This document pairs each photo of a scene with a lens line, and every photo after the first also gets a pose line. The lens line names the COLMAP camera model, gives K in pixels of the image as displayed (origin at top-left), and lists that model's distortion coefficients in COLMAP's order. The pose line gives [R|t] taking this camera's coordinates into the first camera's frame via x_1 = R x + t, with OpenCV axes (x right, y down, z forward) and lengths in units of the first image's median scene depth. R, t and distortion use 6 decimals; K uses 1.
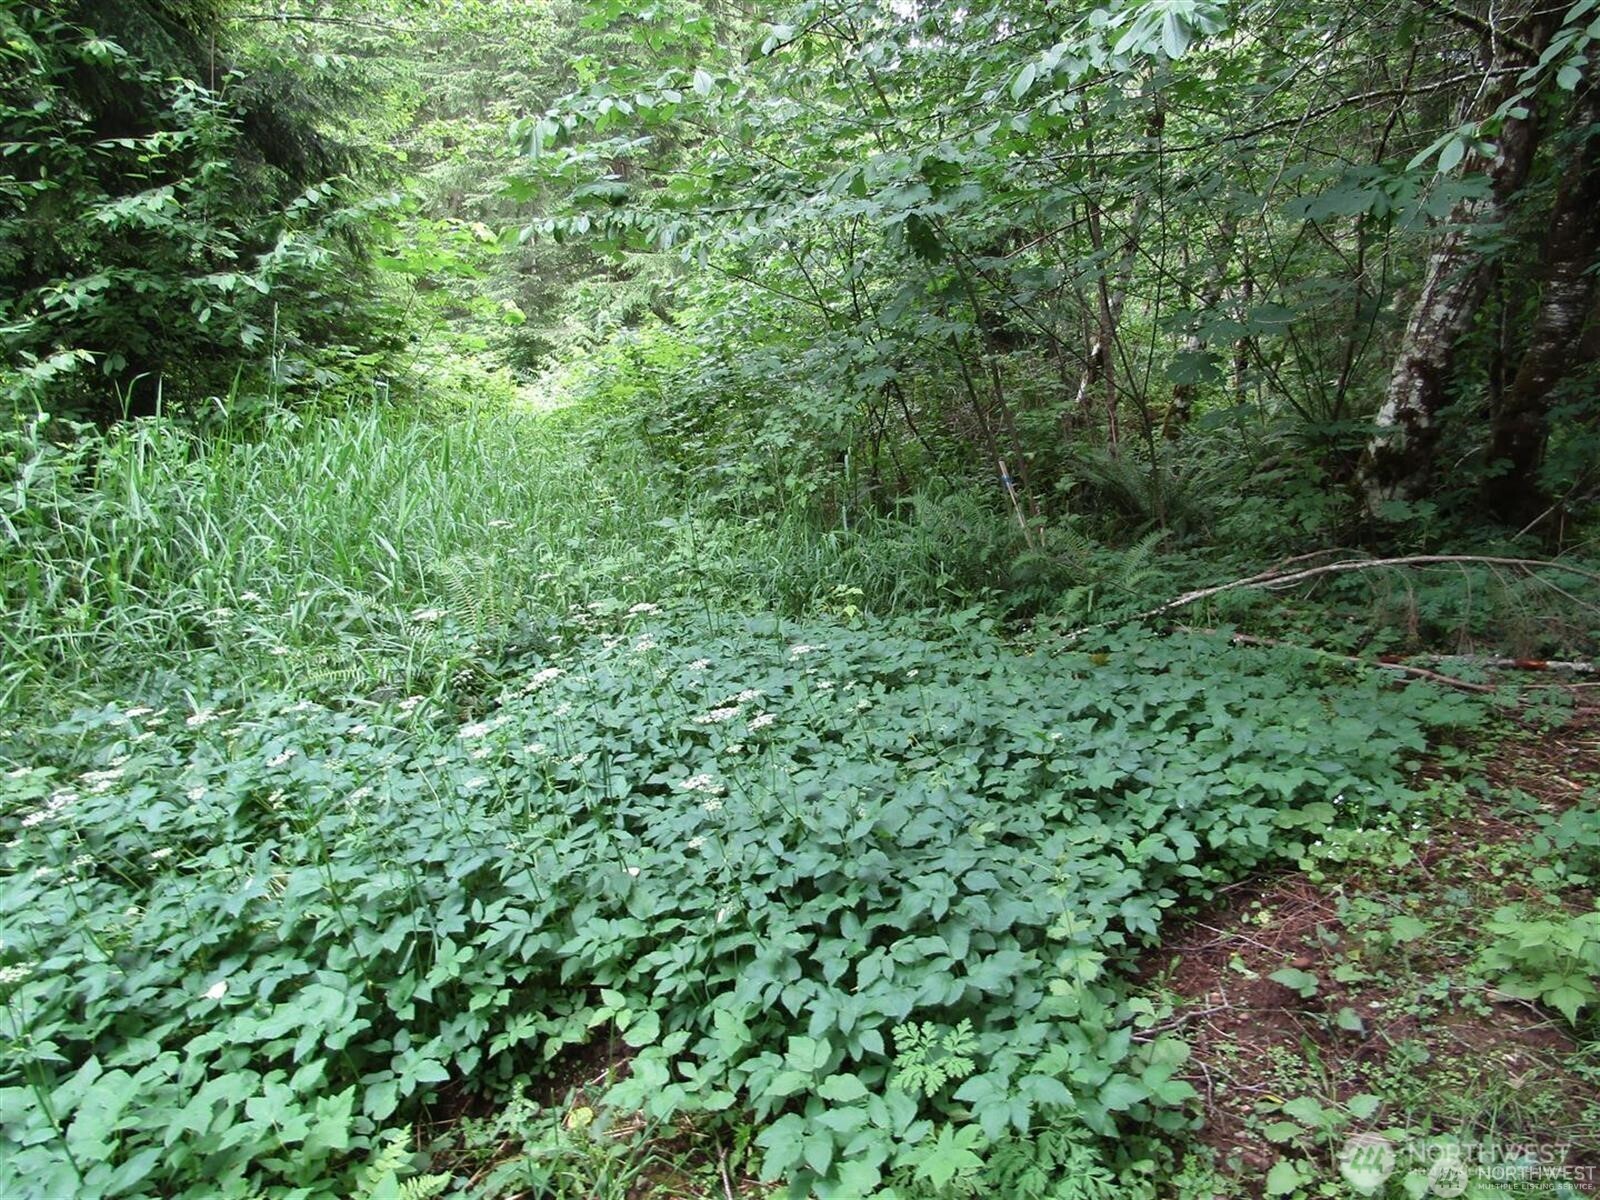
lens RADIAL K [[1120.0, 0, 791.0], [0, 1120.0, 597.2], [0, 0, 1]] dist [-0.024534, 0.012046]
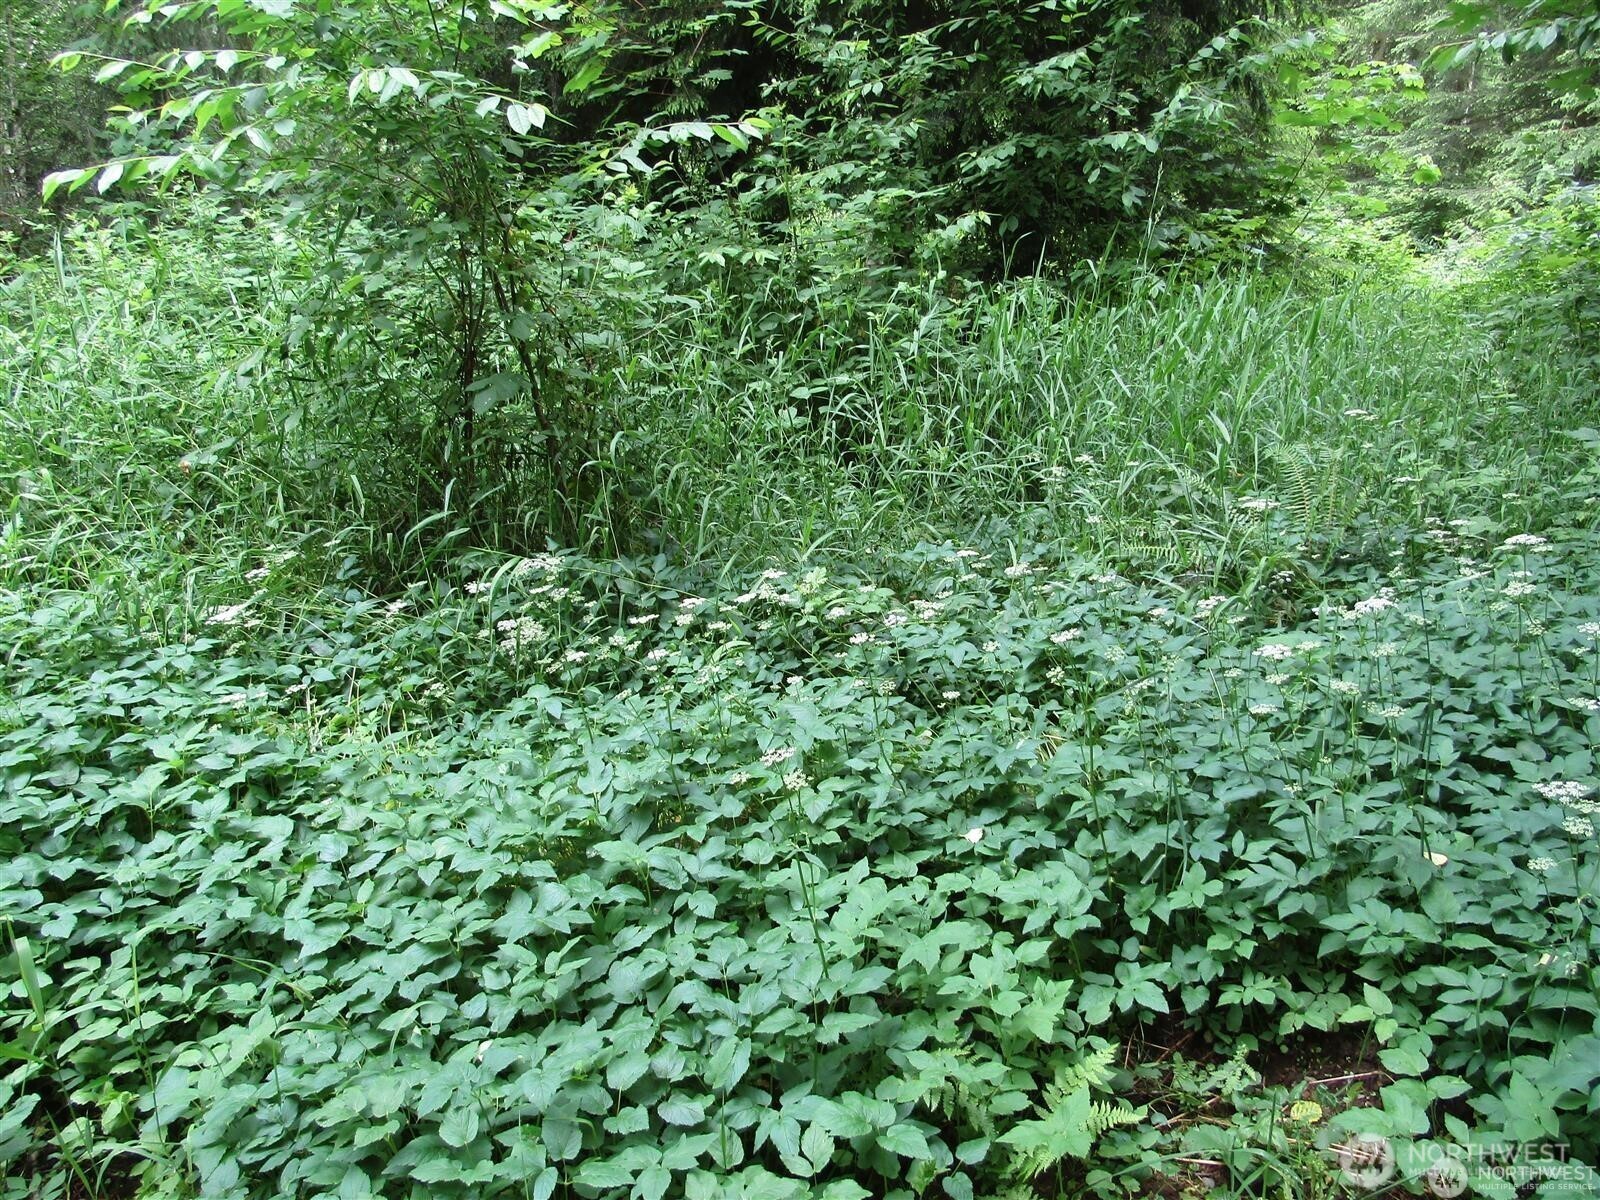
lens RADIAL K [[1120.0, 0, 802.7], [0, 1120.0, 593.2], [0, 0, 1]] dist [-0.024534, 0.012046]
pose [[0.750740, 0.201982, -0.628962, -0.015322], [-0.132862, 0.978821, 0.155747, -0.008164], [0.647099, -0.033360, 0.761676, 0.071830]]
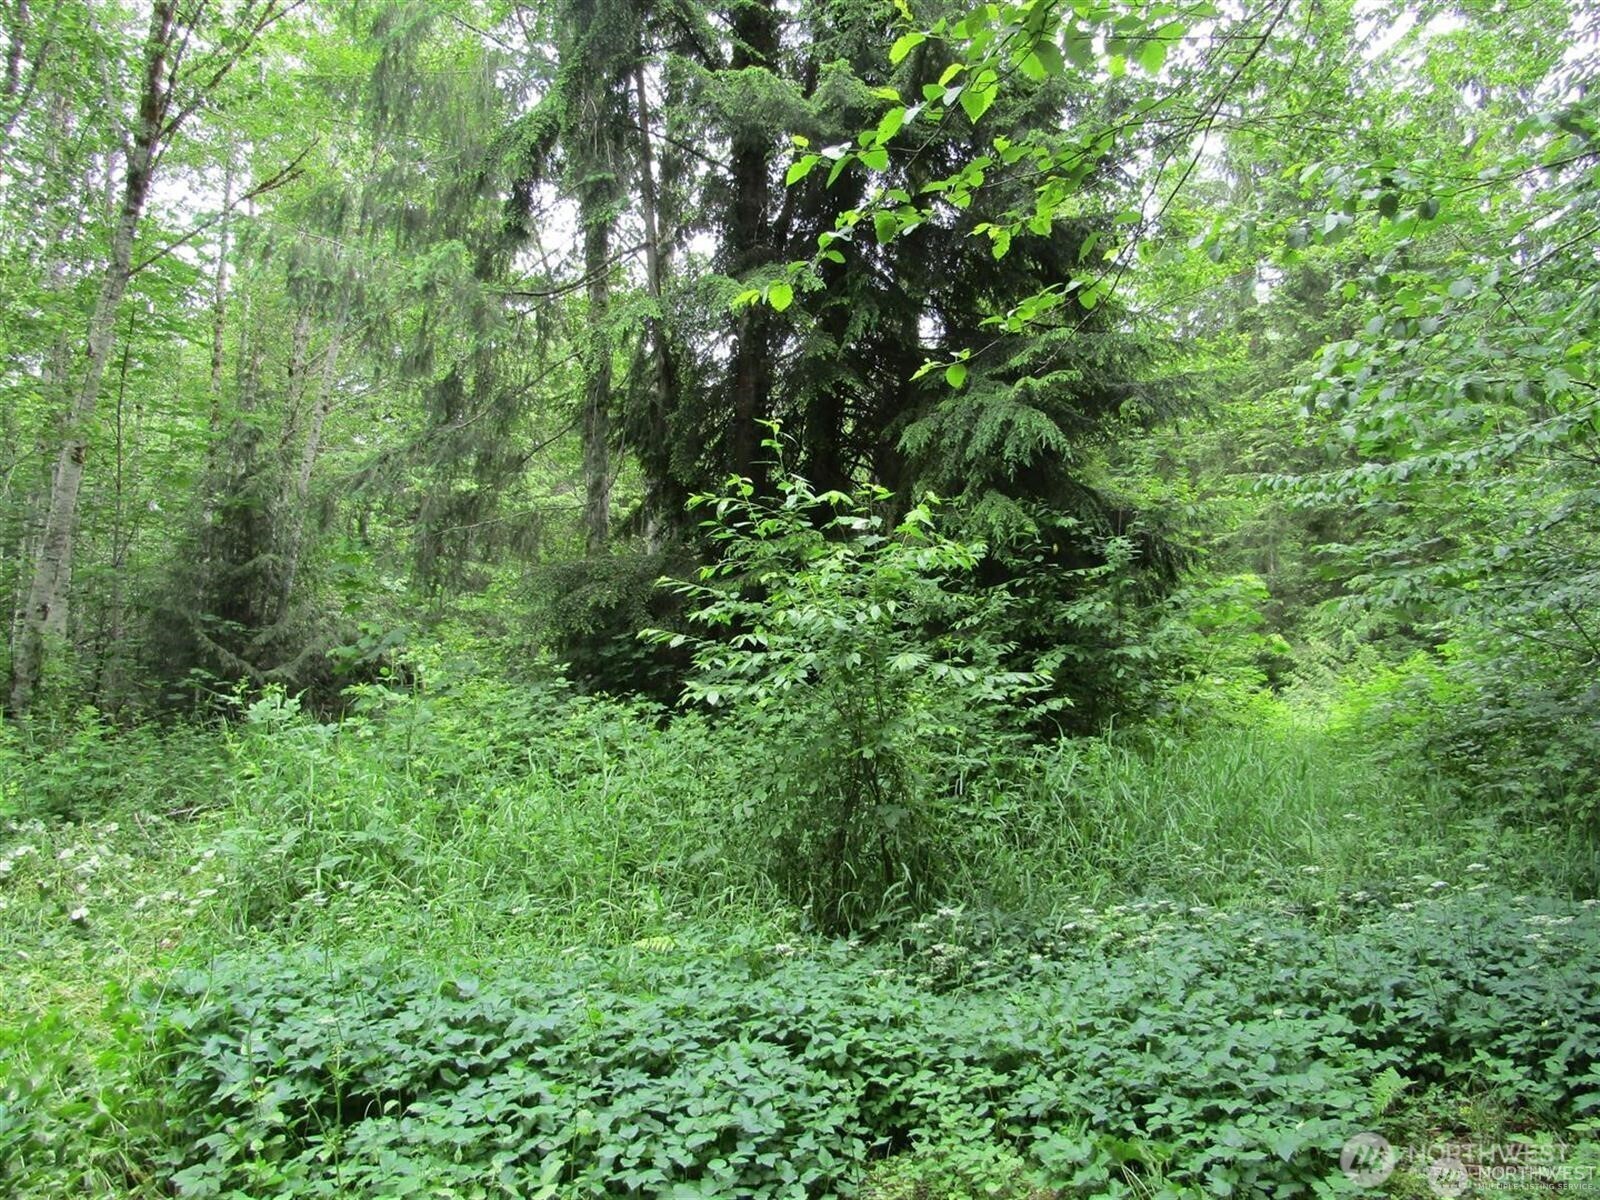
lens RADIAL K [[1120.0, 0, 795.2], [0, 1120.0, 604.4], [0, 0, 1]] dist [-0.024534, 0.012046]
pose [[0.823114, -0.043353, -0.566219, -0.011137], [-0.106273, 0.967707, -0.228582, 0.124010], [0.557844, 0.248323, 0.791925, -1.059193]]
